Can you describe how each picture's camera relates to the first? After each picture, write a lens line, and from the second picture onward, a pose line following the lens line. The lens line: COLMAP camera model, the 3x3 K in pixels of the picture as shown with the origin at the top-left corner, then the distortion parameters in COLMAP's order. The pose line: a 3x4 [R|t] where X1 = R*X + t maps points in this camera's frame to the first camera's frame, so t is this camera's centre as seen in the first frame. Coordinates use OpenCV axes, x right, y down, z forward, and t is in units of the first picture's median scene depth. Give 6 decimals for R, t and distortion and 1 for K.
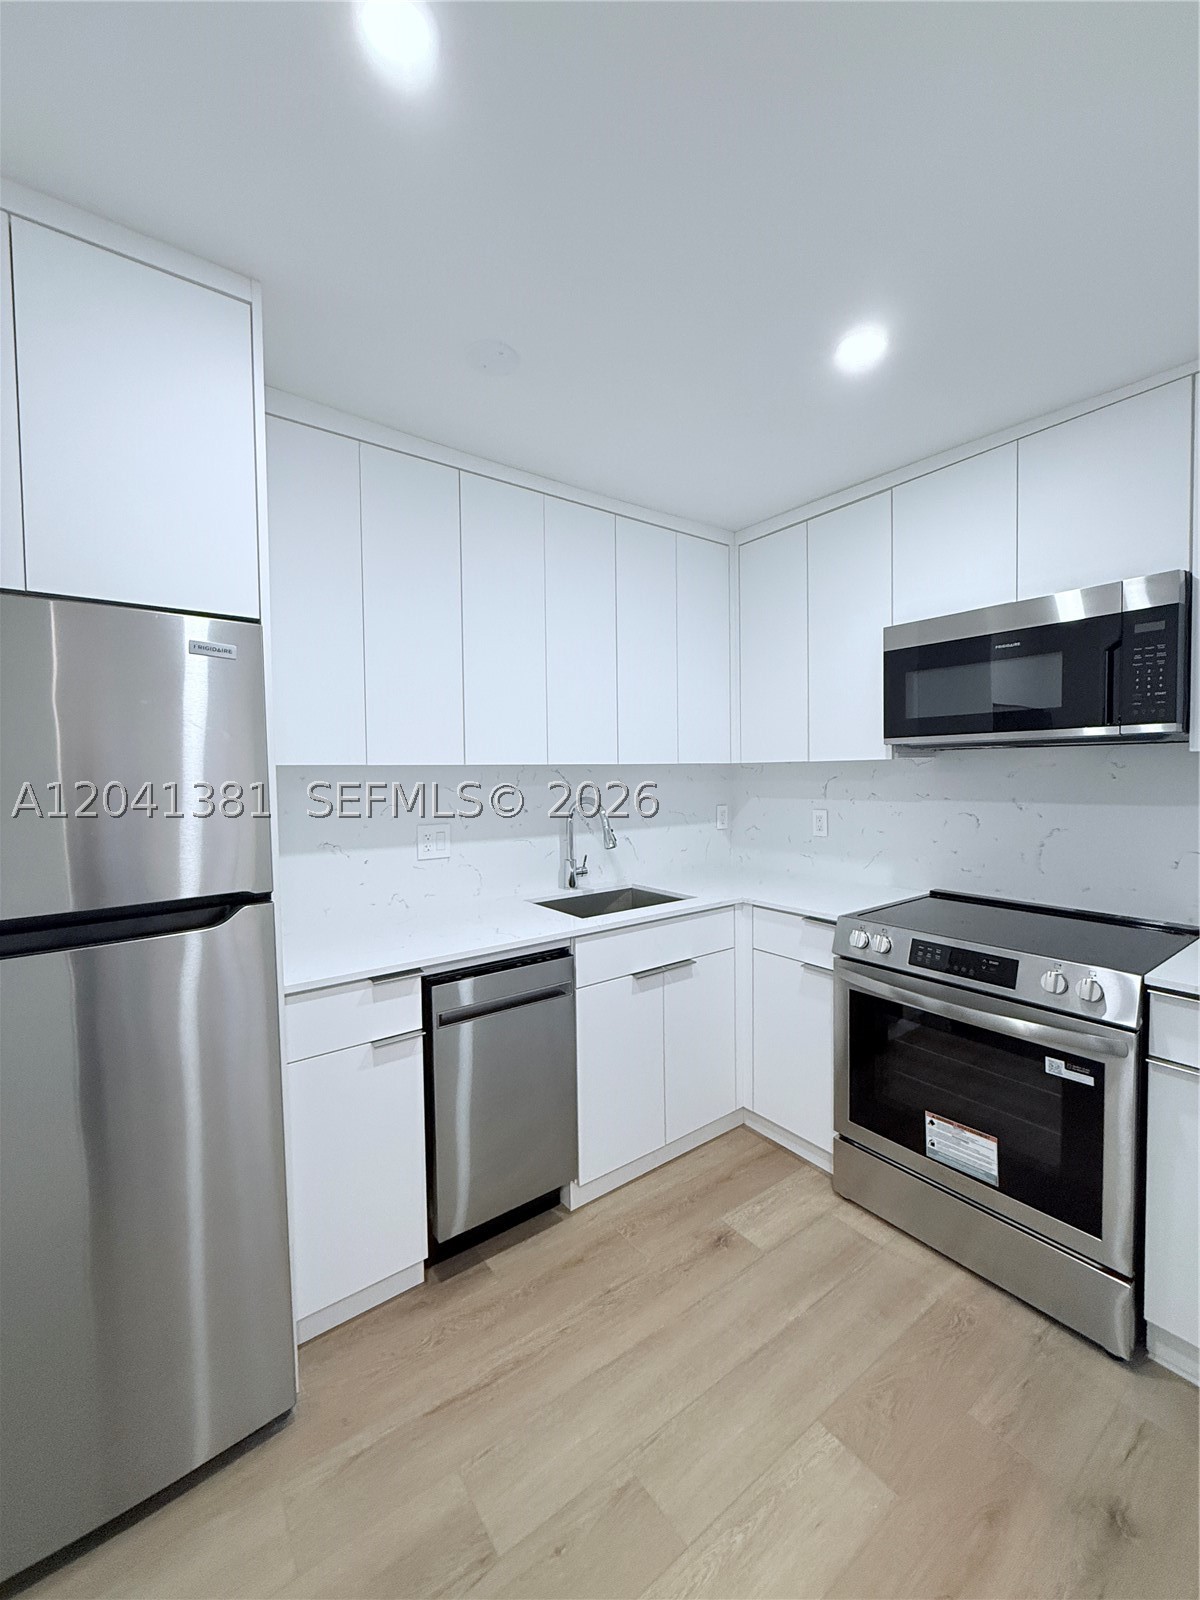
lens RADIAL K [[641.9, 0, 602.9], [0, 641.9, 795.3], [0, 0, 1]] dist [-0.002145, 0.001231]
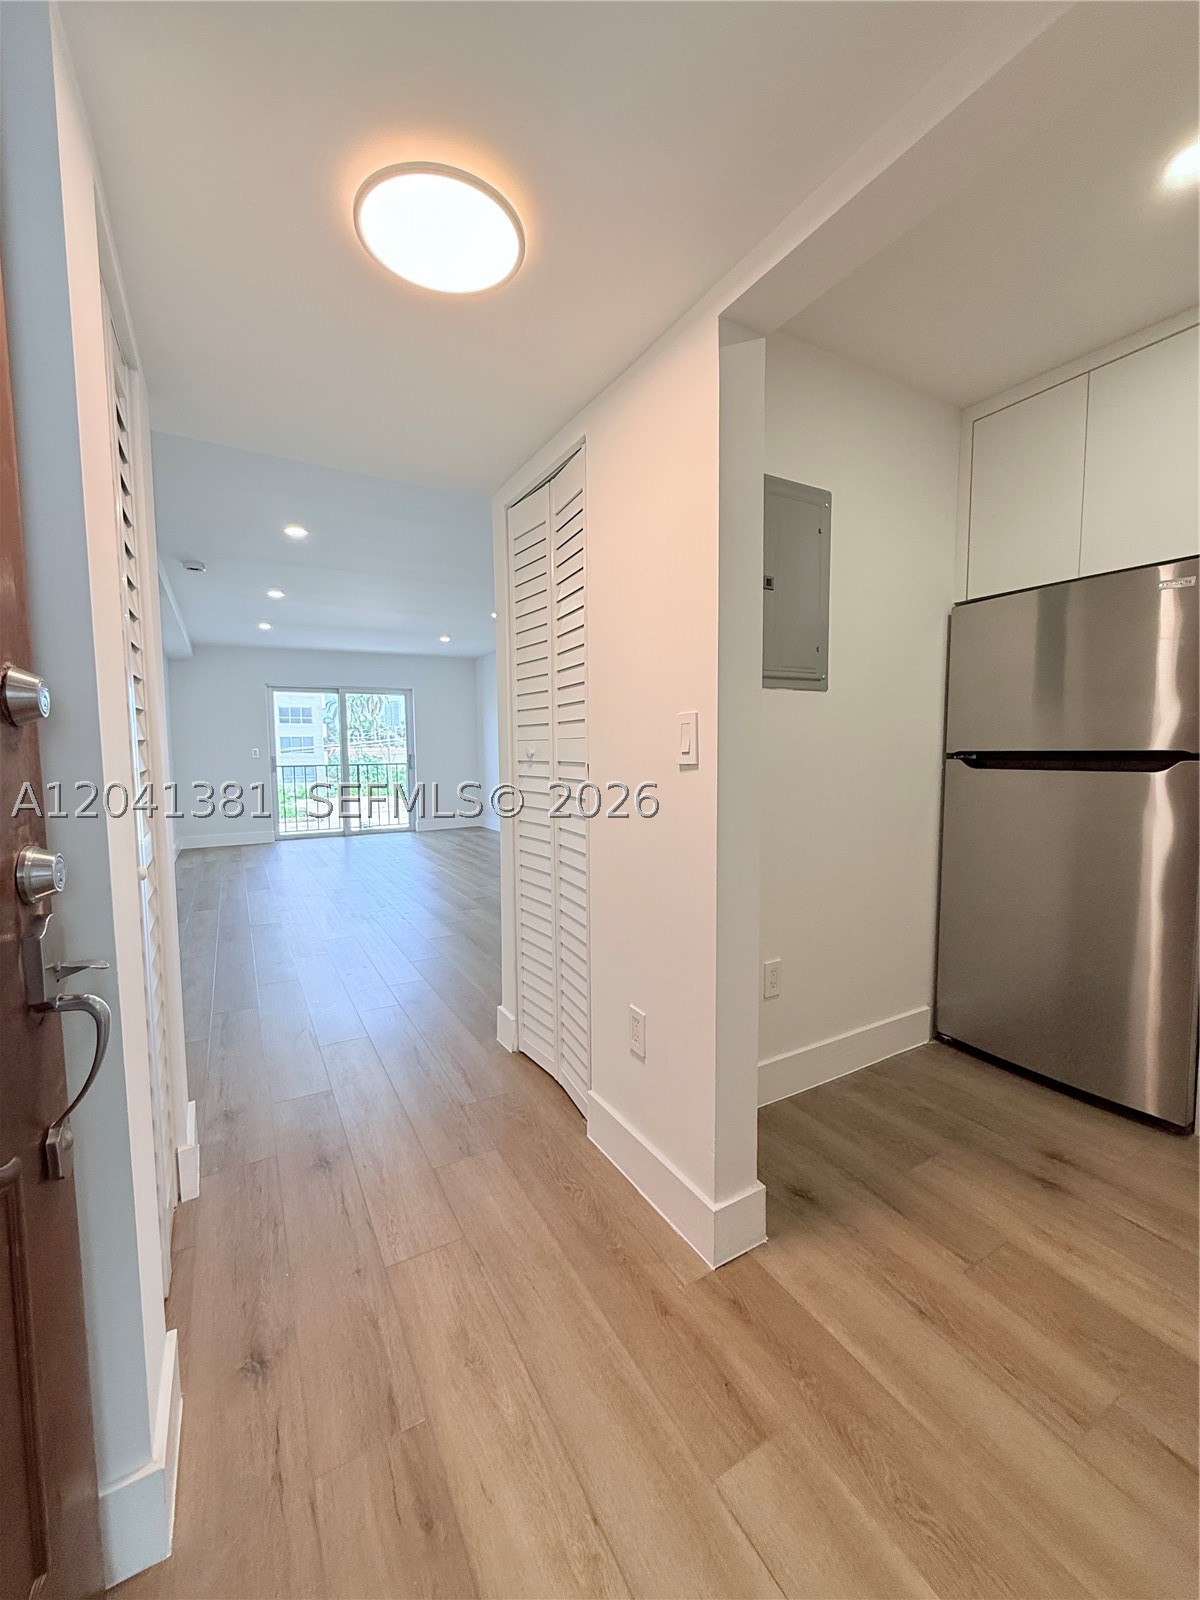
lens RADIAL K [[641.9, 0, 602.9], [0, 641.9, 795.3], [0, 0, 1]] dist [-0.002145, 0.001231]
pose [[-0.100599, 0.089374, -0.990905, 0.798186], [-0.027336, 0.995333, 0.092548, 0.126911], [0.994551, 0.036397, -0.097686, -0.133469]]
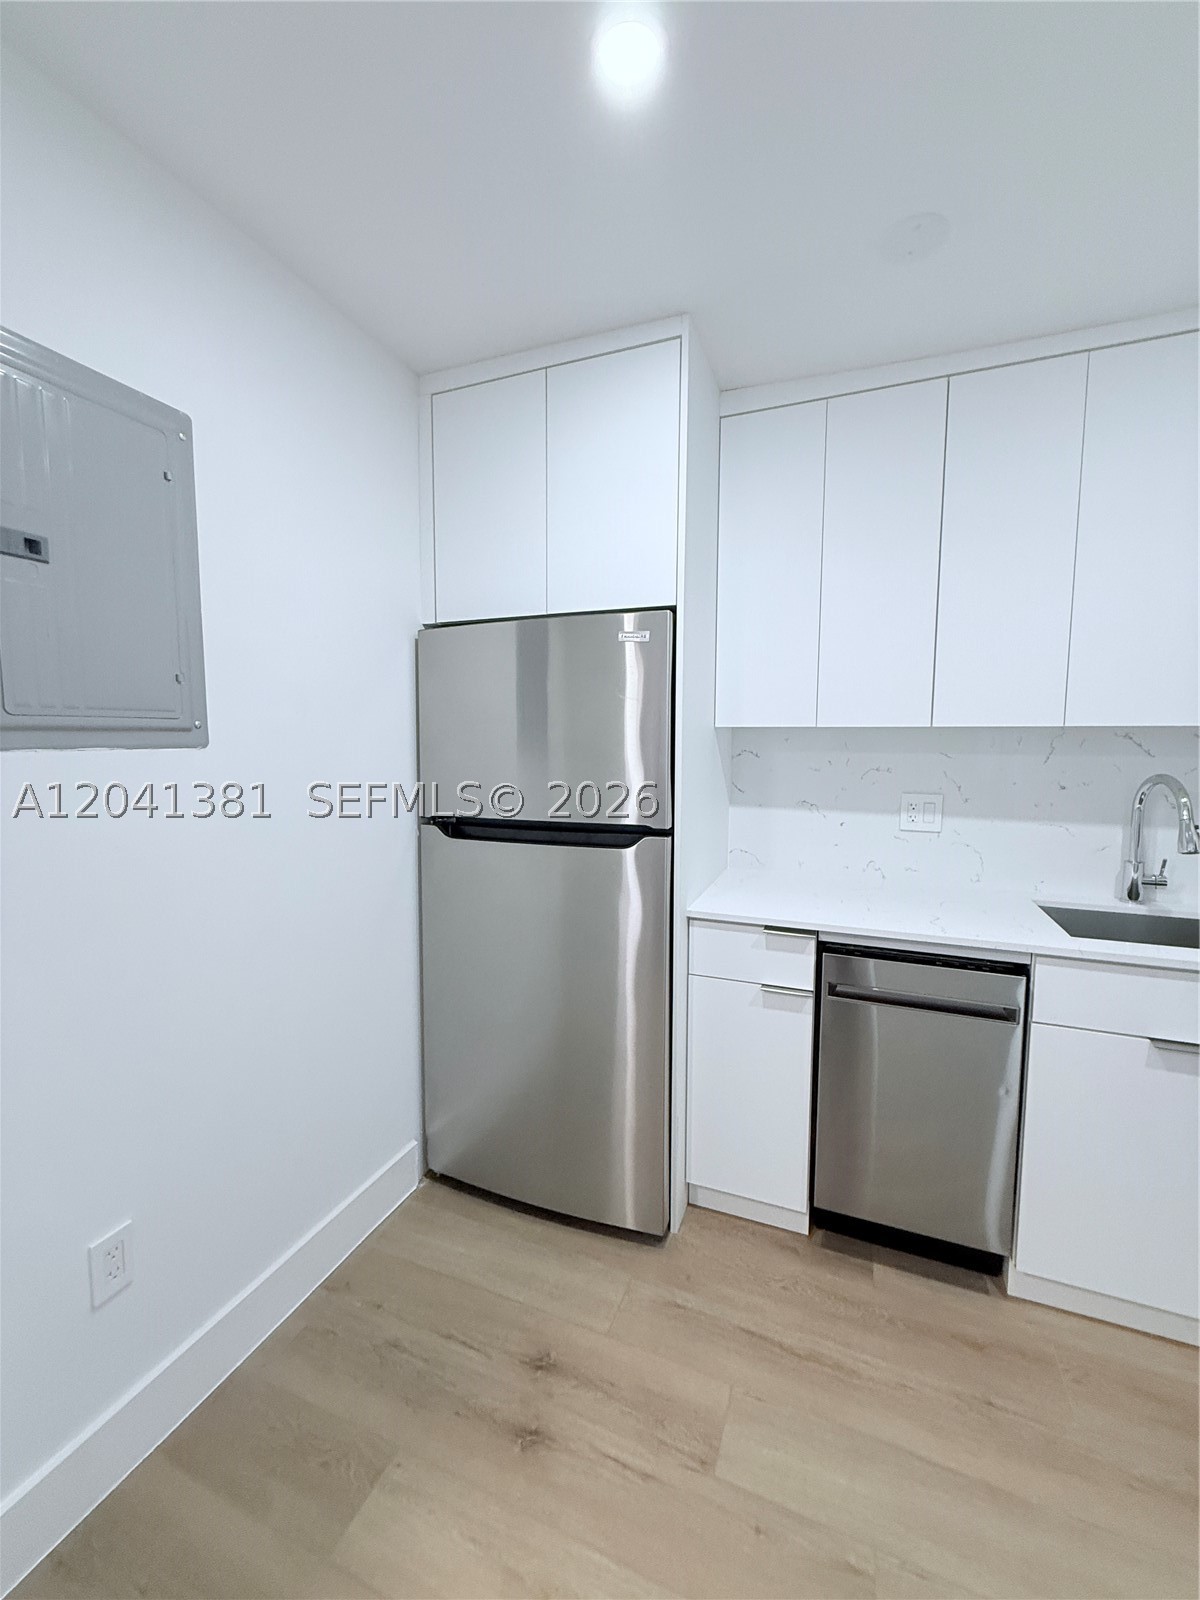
lens RADIAL K [[641.9, 0, 602.9], [0, 641.9, 795.3], [0, 0, 1]] dist [-0.002145, 0.001231]
pose [[0.523712, 0.088214, -0.847316, 0.362281], [-0.043123, 0.996094, 0.077050, -0.002971], [0.850803, -0.003813, 0.525471, 0.195024]]
